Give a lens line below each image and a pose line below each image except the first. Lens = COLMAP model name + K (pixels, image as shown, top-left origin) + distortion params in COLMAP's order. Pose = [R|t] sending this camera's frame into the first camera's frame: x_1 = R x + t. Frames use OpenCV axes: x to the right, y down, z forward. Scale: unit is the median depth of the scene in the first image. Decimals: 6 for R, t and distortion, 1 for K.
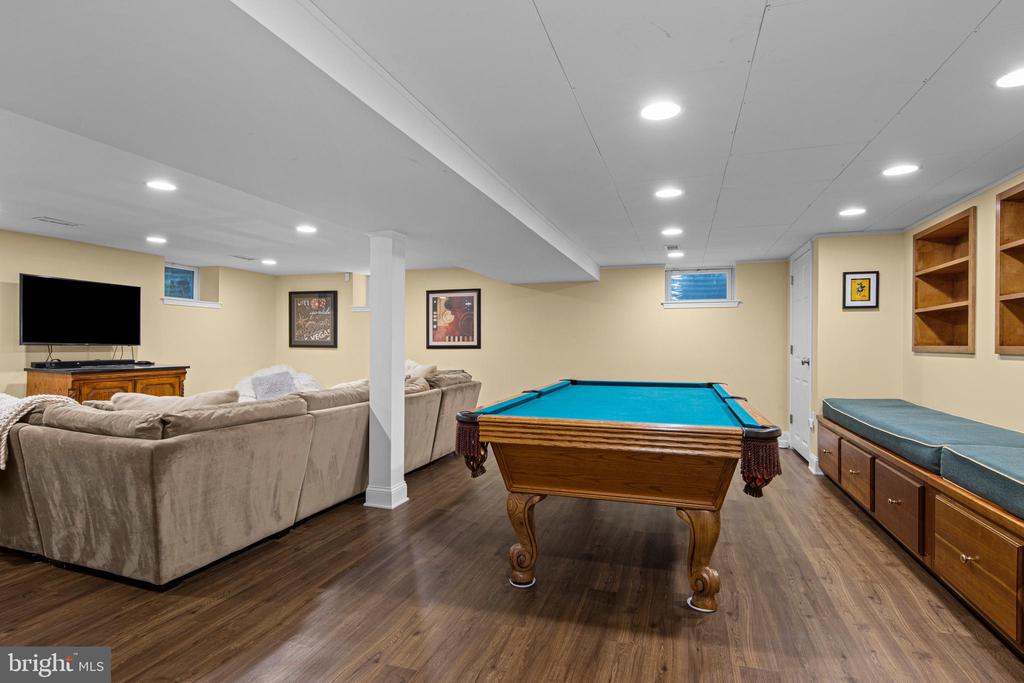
lens RADIAL K [[526.4, 0, 511.4], [0, 526.4, 343.9], [0, 0, 1]] dist [0.000260, -0.001278]
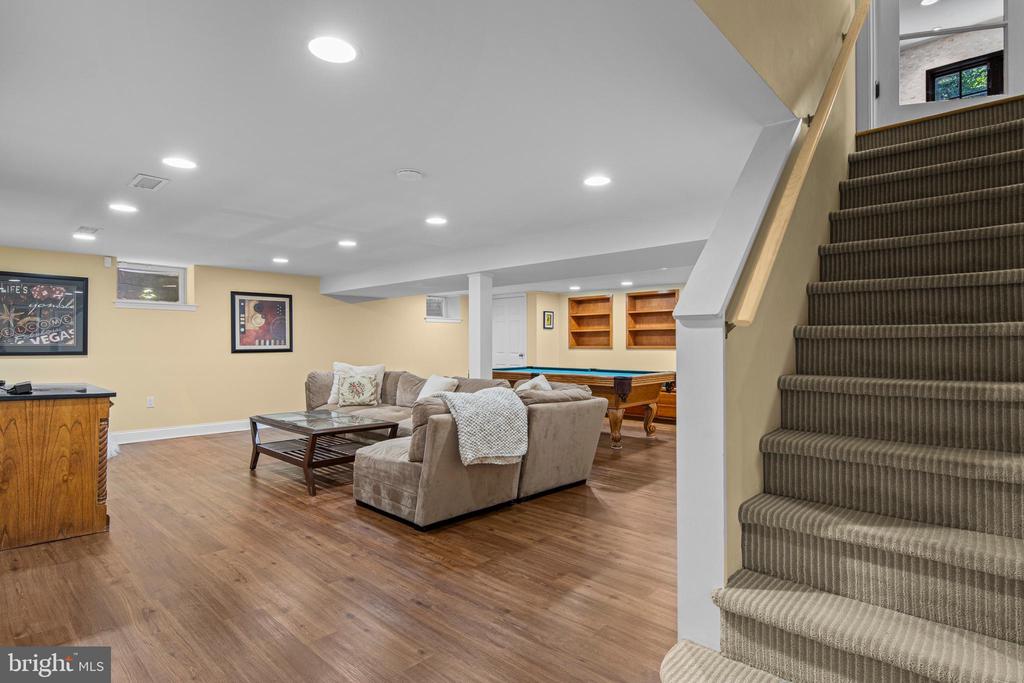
lens RADIAL K [[526.4, 0, 513.9], [0, 526.4, 340.4], [0, 0, 1]] dist [0.000260, -0.001278]
pose [[0.411555, -0.000893, 0.911385, -0.812574], [0.000311, 1.000000, 0.000839, -0.014269], [-0.911385, -0.000062, 0.411555, 0.158313]]
